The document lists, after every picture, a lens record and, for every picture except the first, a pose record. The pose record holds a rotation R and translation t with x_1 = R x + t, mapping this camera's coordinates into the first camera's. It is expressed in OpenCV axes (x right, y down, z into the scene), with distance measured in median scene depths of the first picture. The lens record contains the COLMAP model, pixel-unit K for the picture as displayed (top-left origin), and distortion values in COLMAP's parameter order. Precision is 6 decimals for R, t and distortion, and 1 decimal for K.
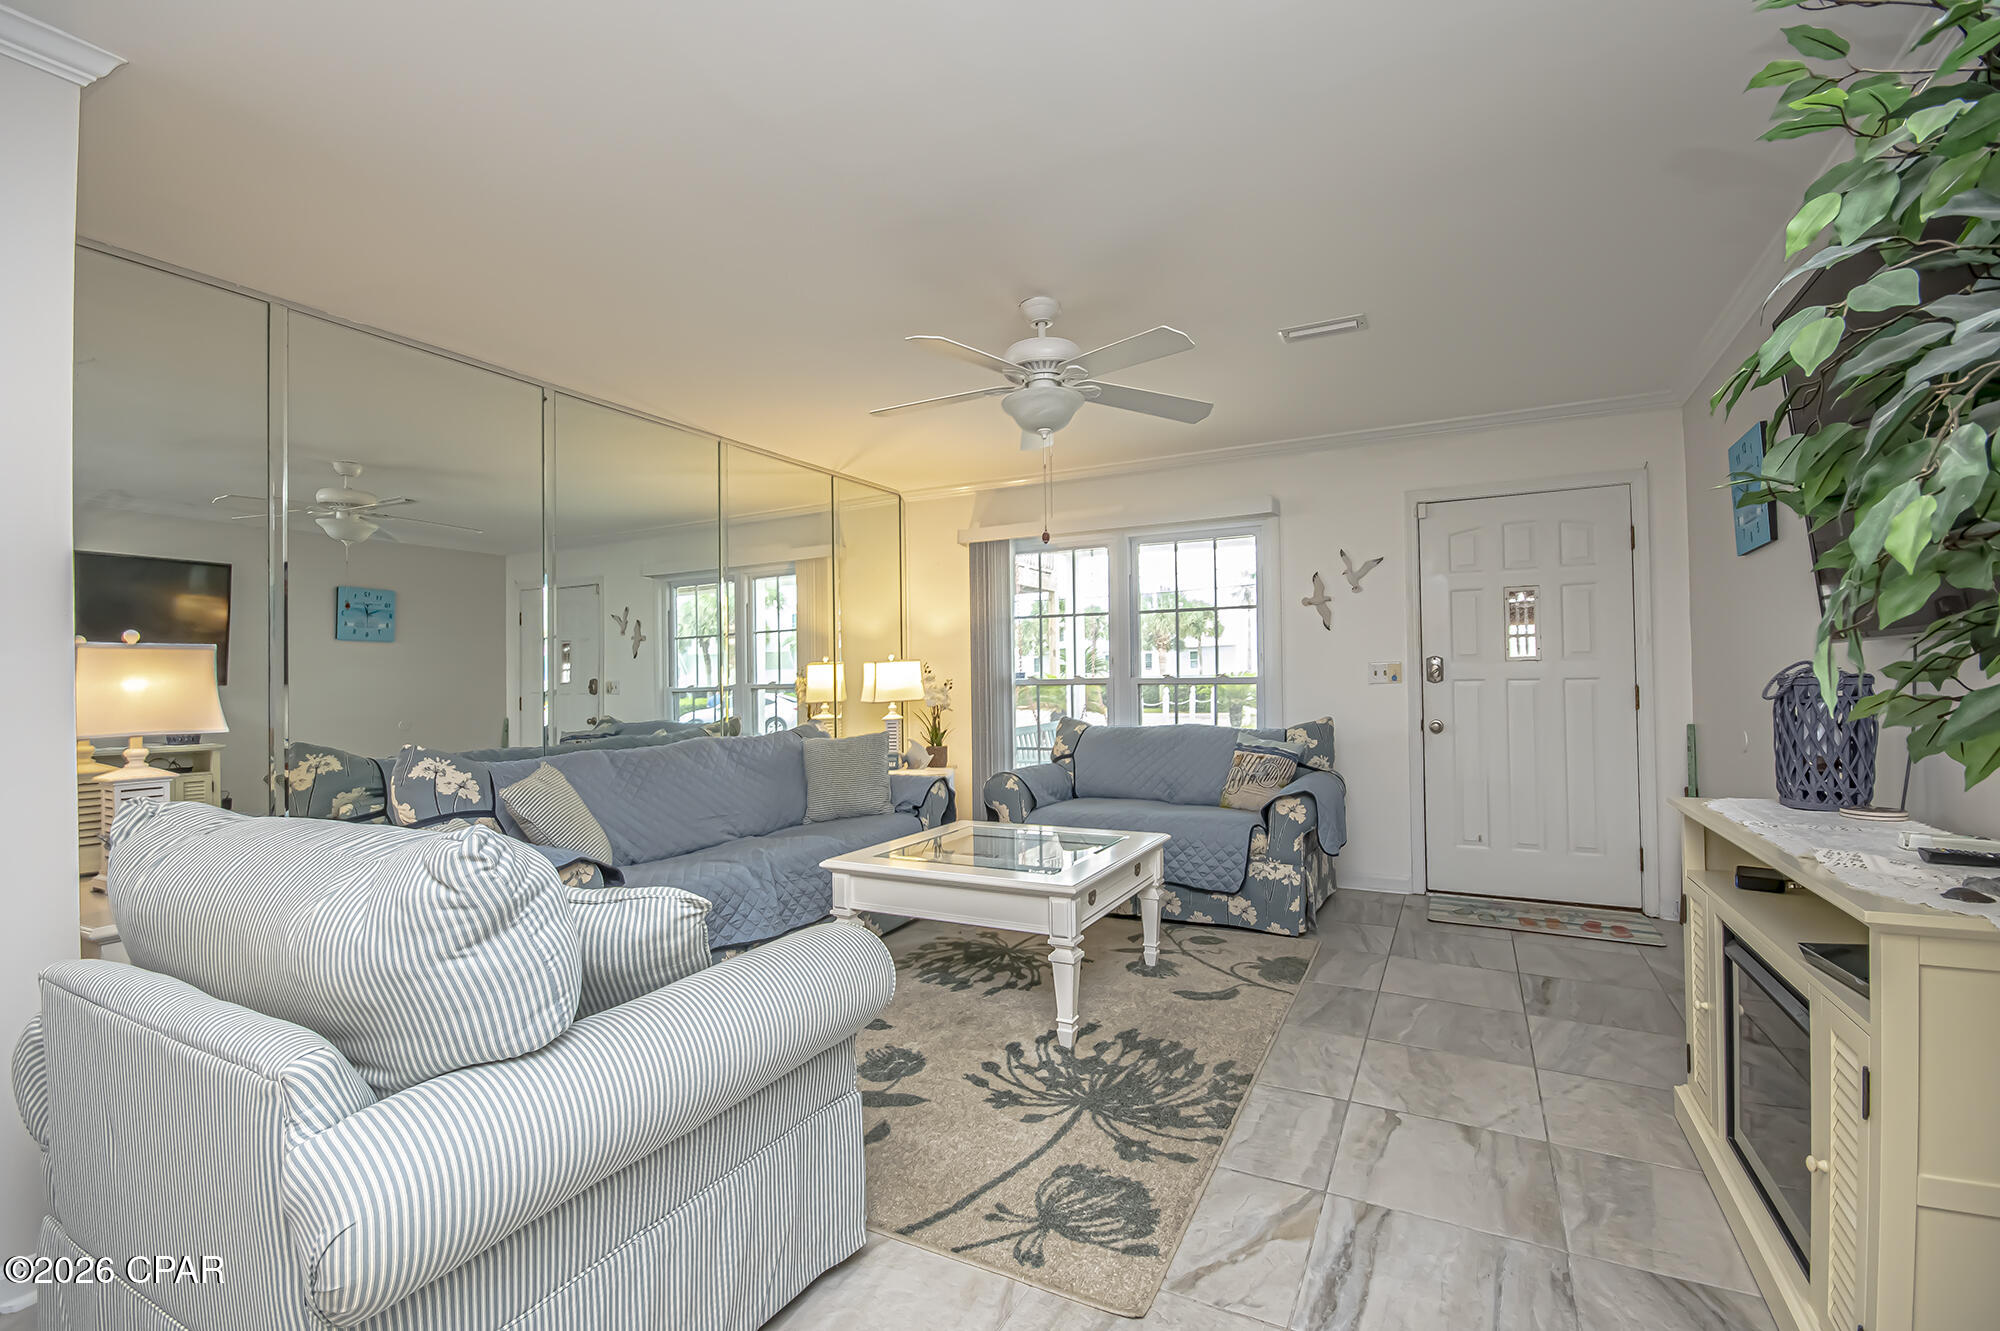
lens RADIAL K [[869.4, 0, 1001.4], [0, 869.4, 685.9], [0, 0, 1]] dist [0.000383, 0.000050]
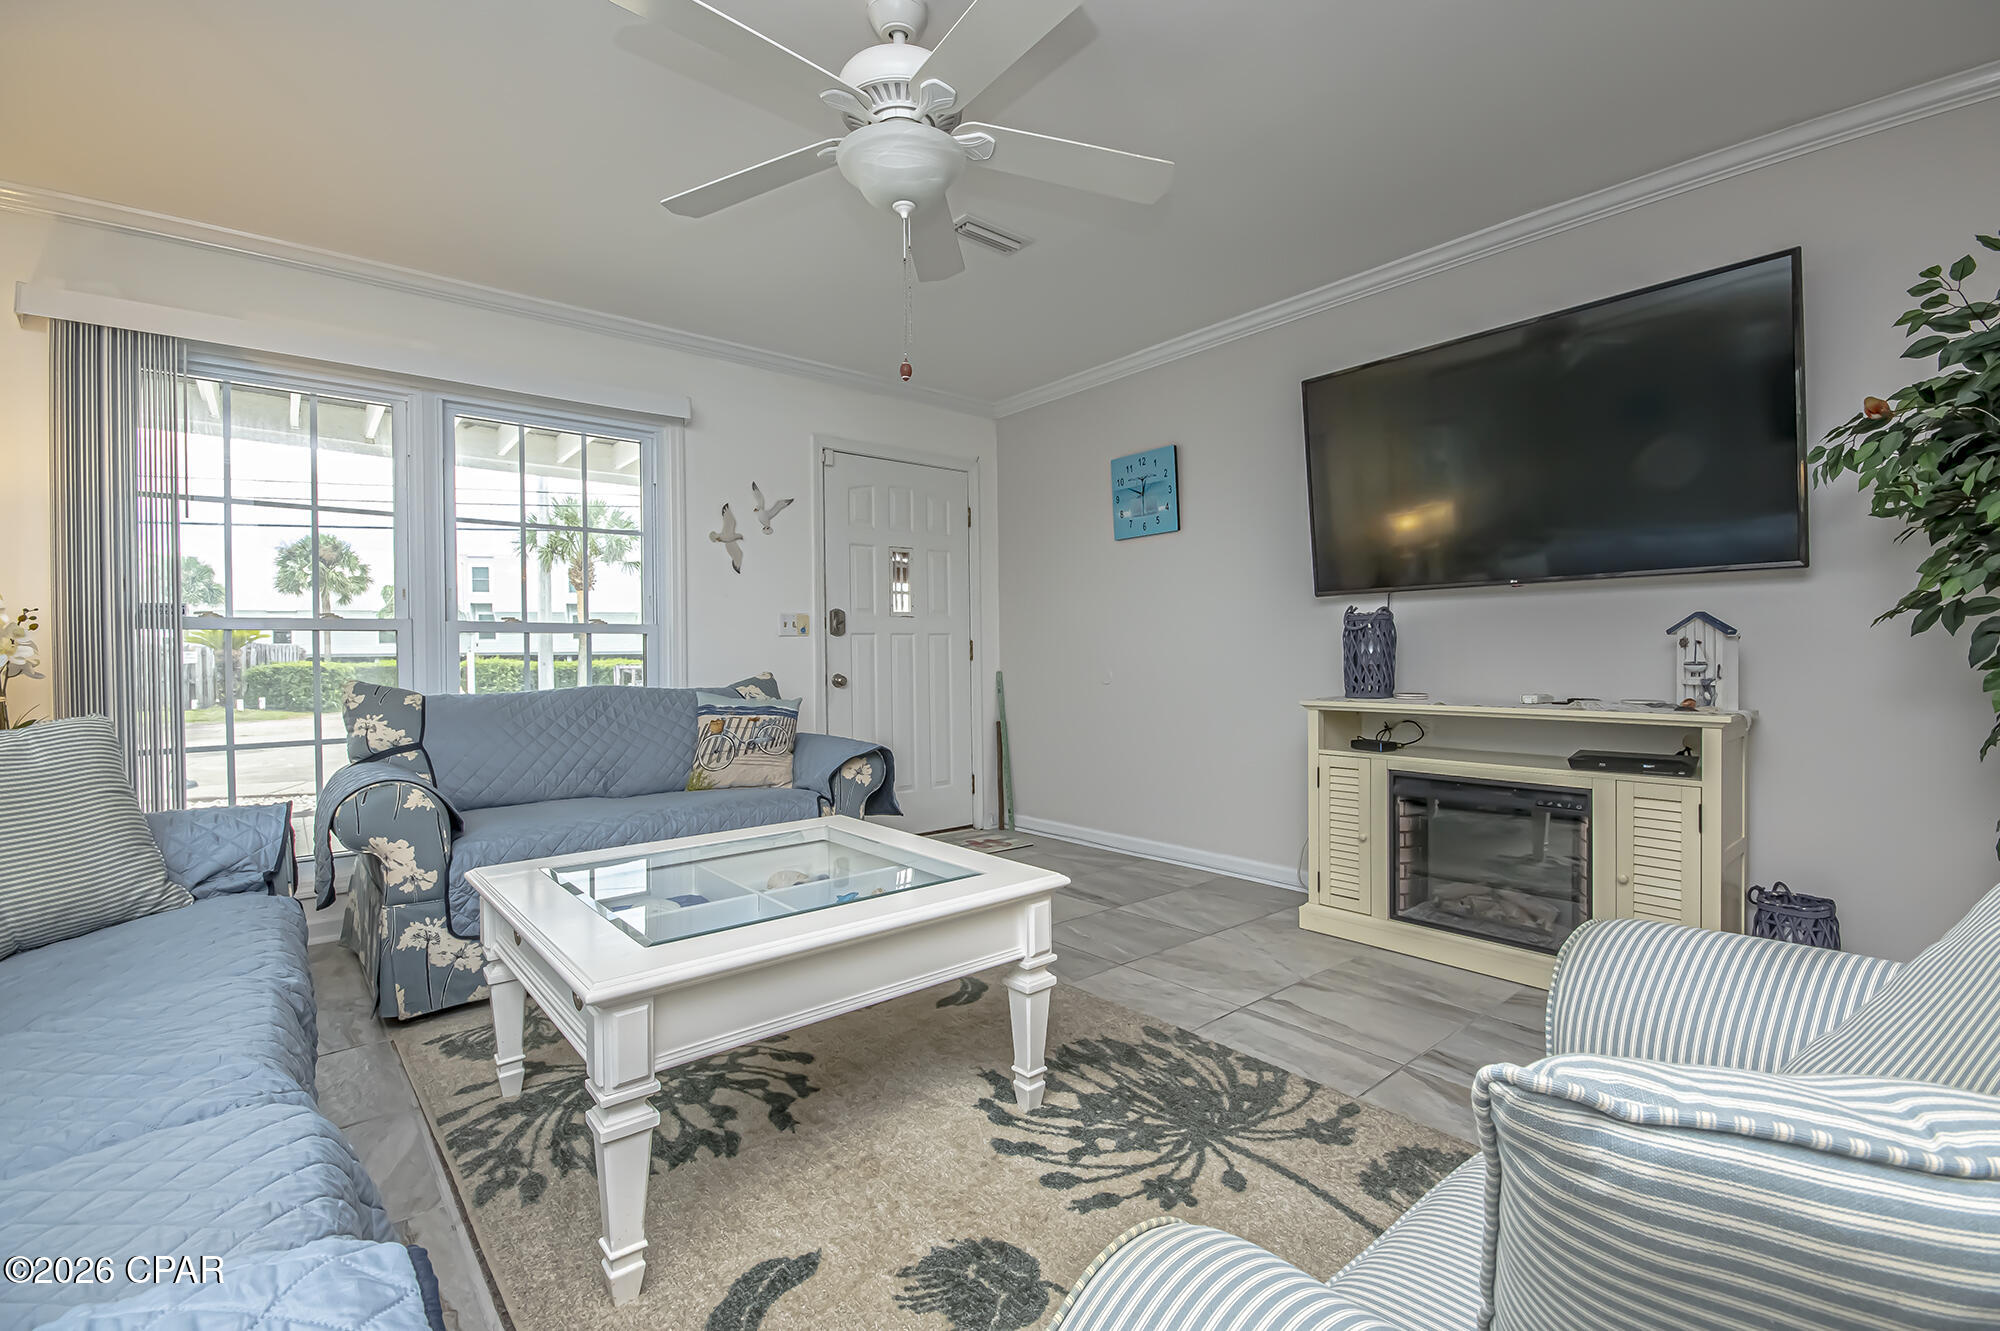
lens RADIAL K [[885.7, 0, 1000.0], [0, 885.7, 665.5], [0, 0, 1]] dist [0.002446, -0.013190]
pose [[0.373030, -0.001667, 0.927818, -0.606222], [0.013072, 0.999909, -0.003459, 0.060725], [-0.927727, 0.013419, 0.373017, 0.765147]]
